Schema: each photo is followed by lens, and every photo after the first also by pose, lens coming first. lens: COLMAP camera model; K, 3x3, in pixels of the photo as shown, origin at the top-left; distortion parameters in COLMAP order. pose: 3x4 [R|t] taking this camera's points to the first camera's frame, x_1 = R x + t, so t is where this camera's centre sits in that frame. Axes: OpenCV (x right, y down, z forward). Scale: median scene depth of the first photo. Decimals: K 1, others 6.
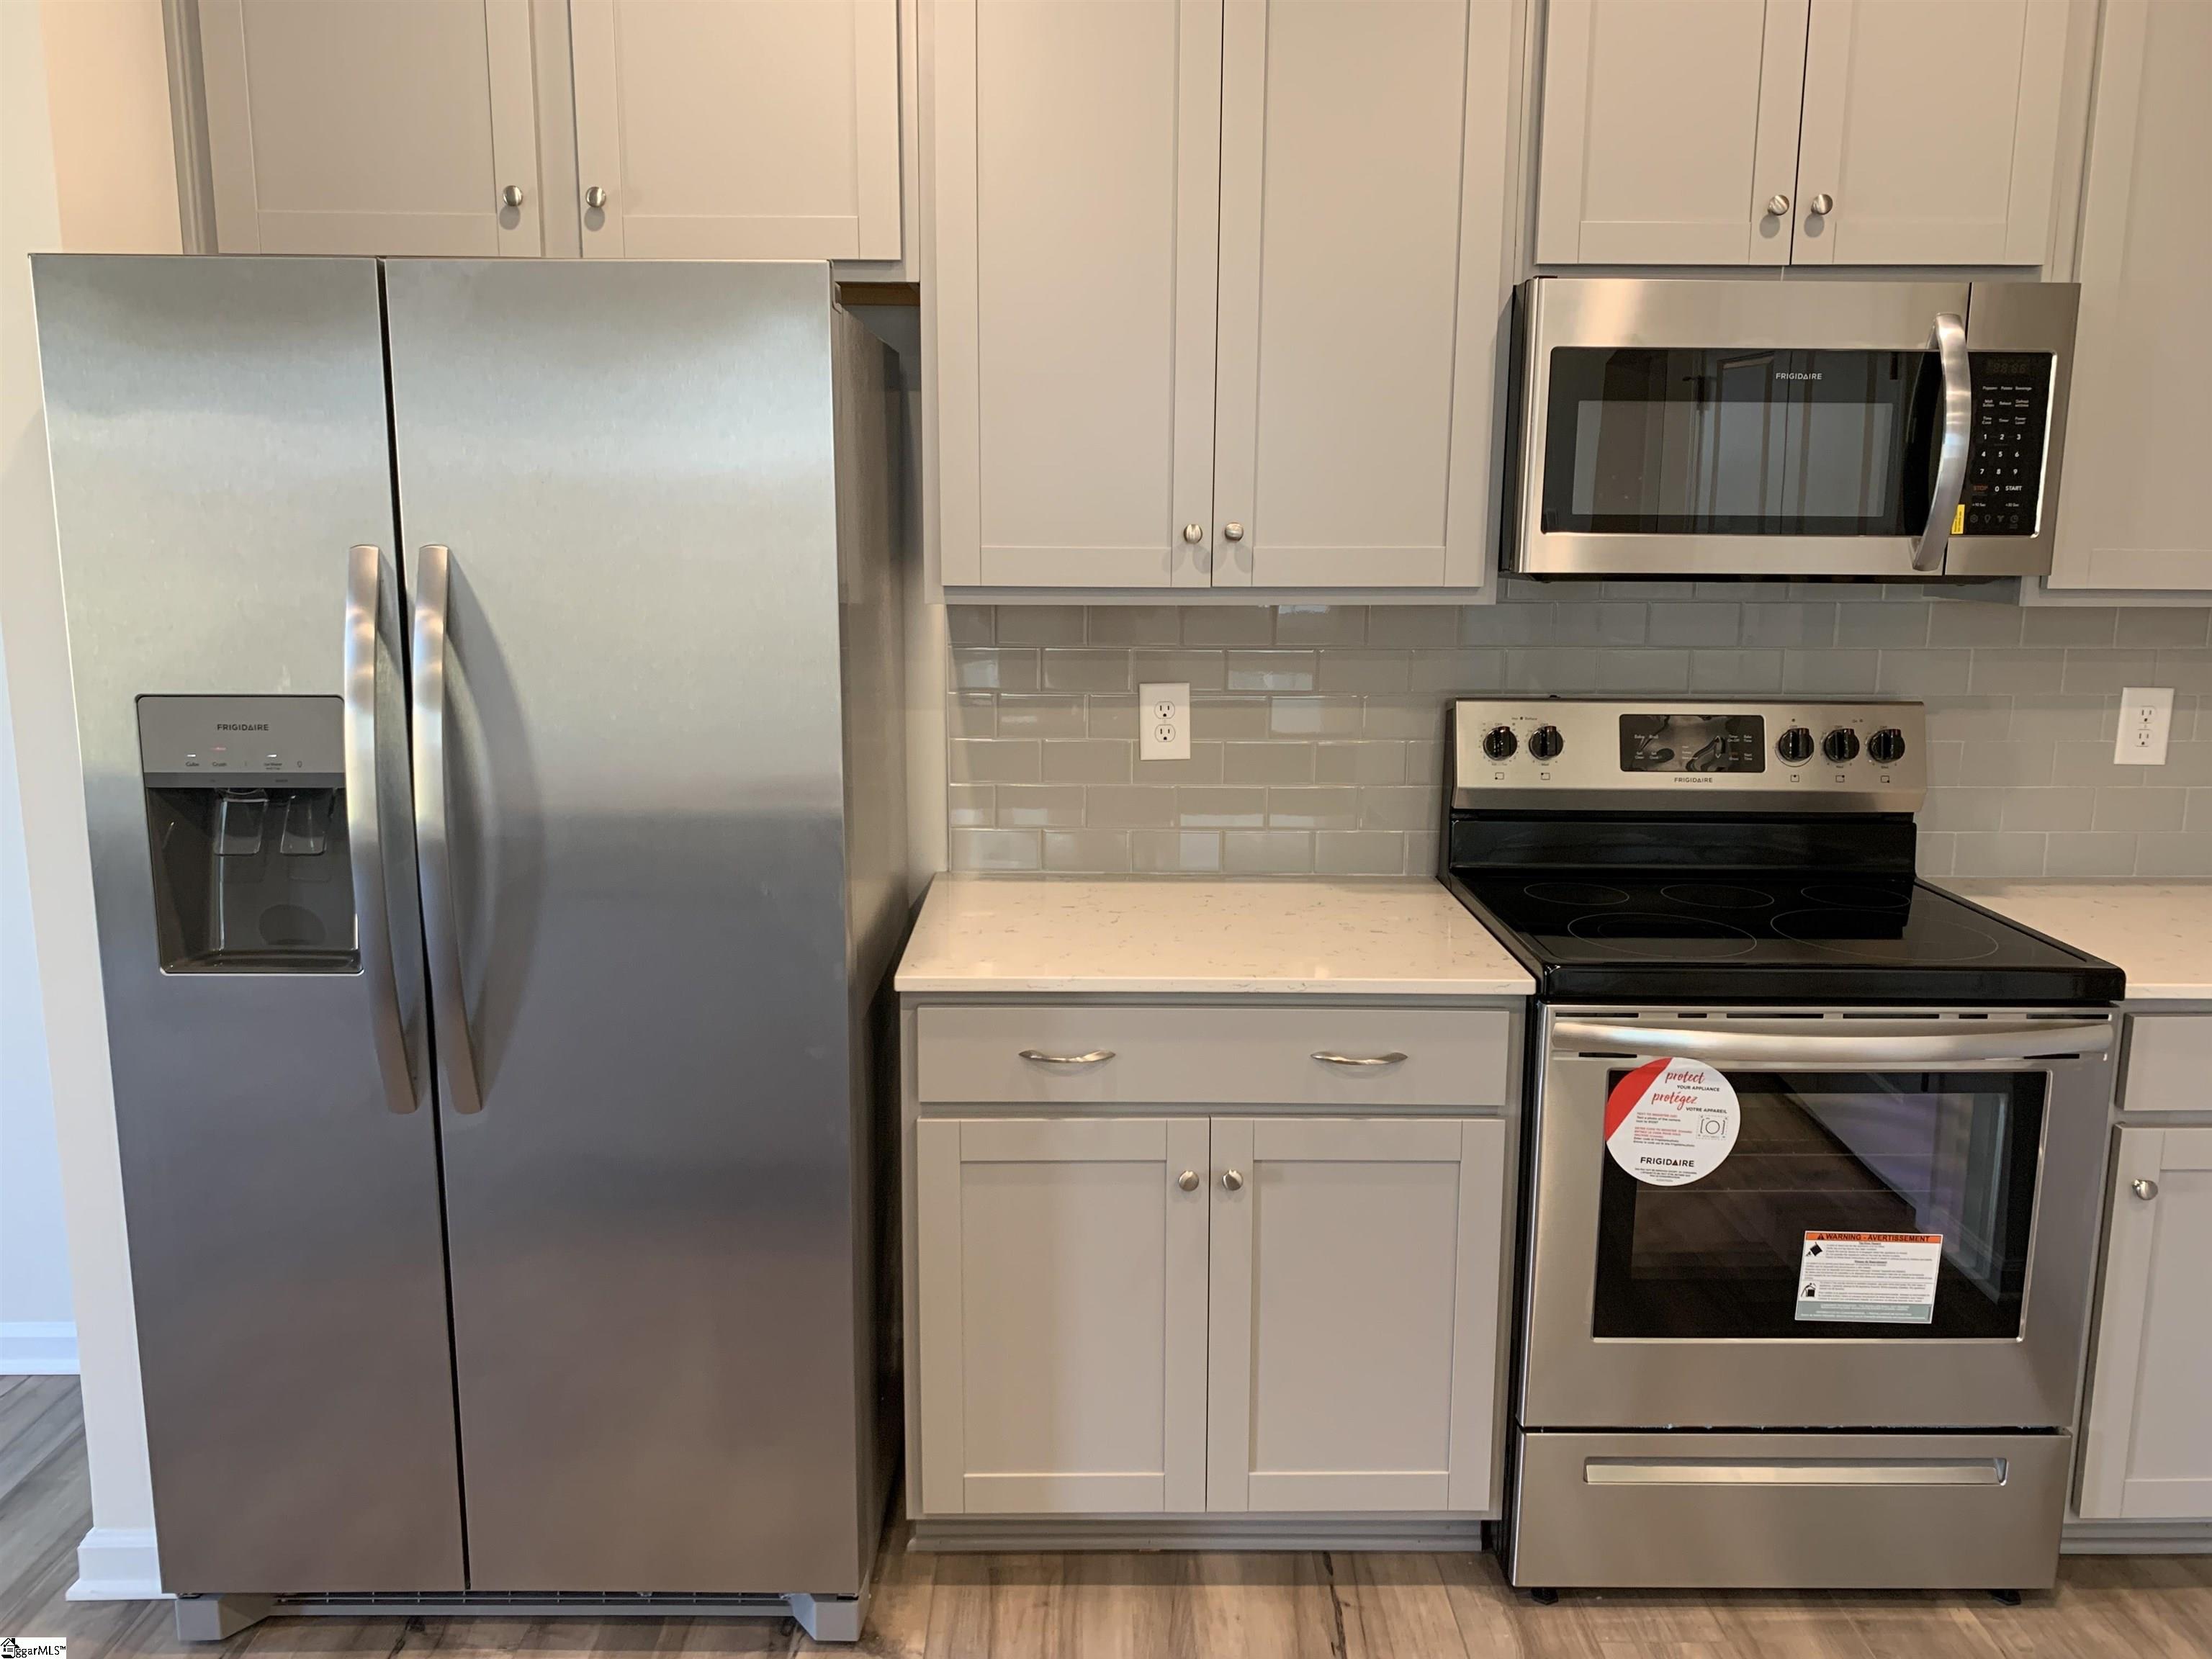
lens RADIAL K [[1701.6, 0, 1102.0], [0, 1701.6, 820.6], [0, 0, 1]] dist [0.008294, 0.005040]
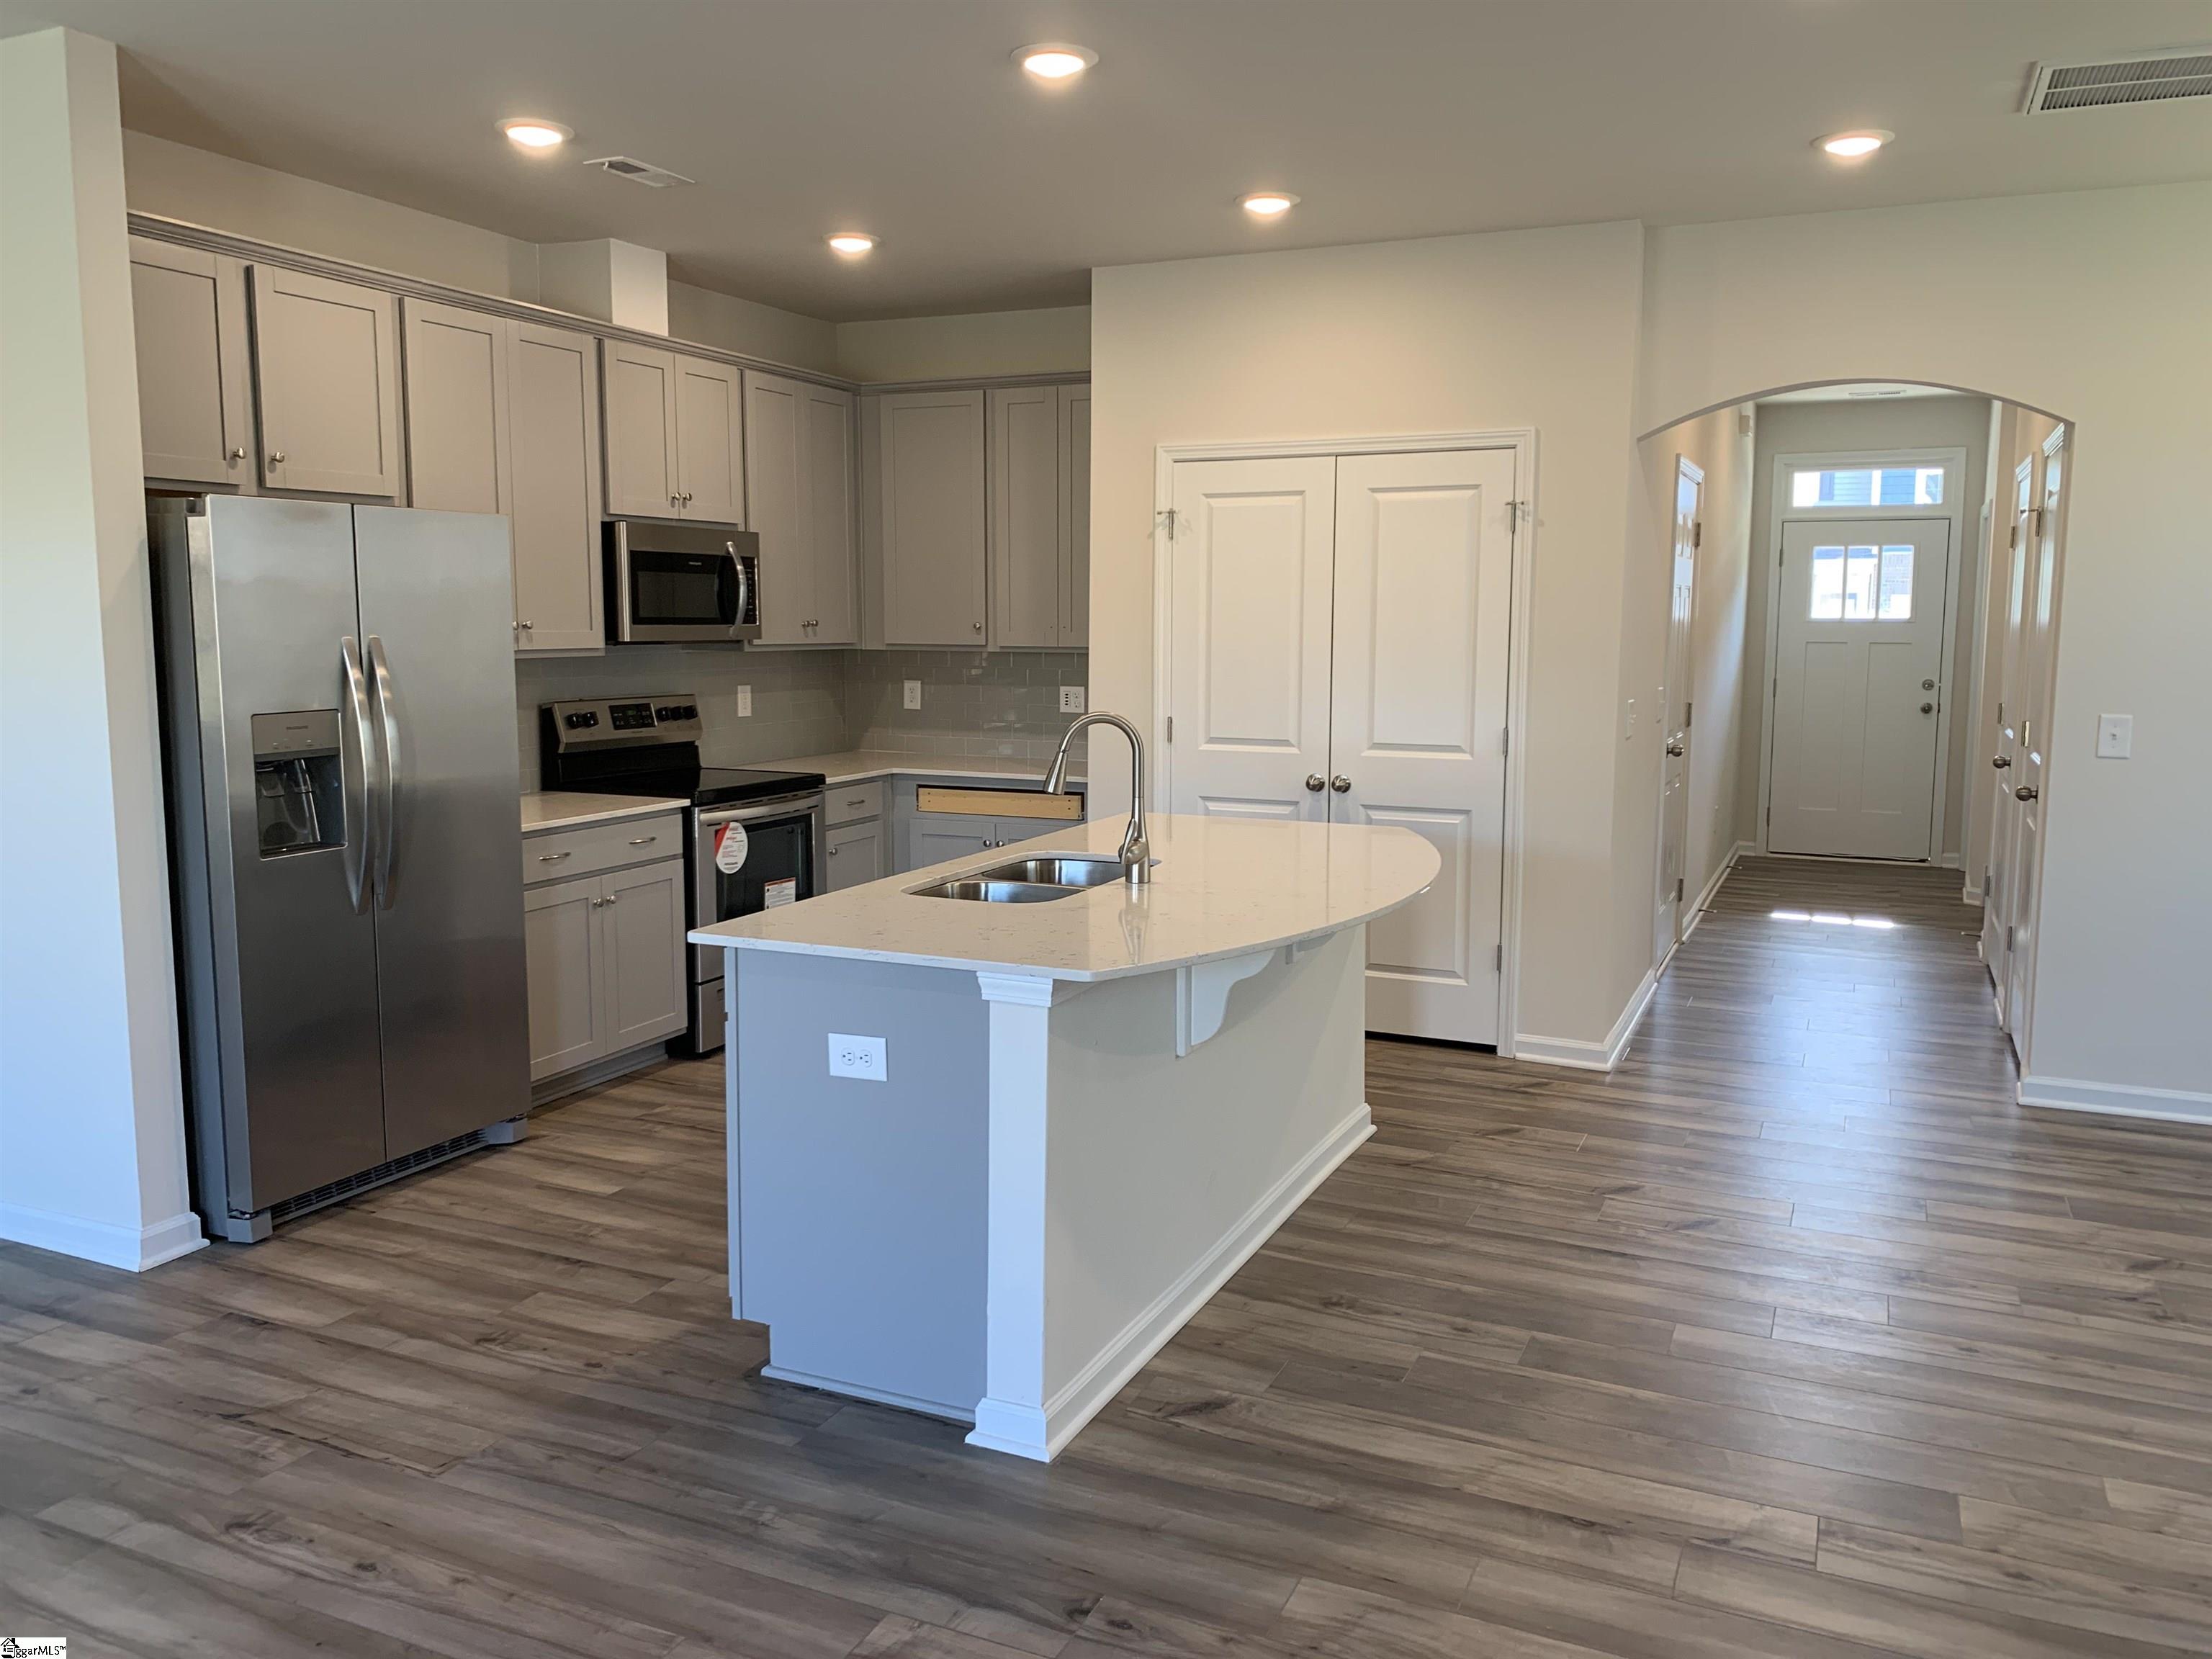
lens RADIAL K [[1701.6, 0, 1102.0], [0, 1701.6, 820.6], [0, 0, 1]] dist [0.008294, 0.005040]
pose [[0.423037, -0.113404, 0.898988, -1.734900], [0.157979, 0.986173, 0.050061, 0.092564], [-0.892234, 0.120844, 0.435103, -0.637799]]
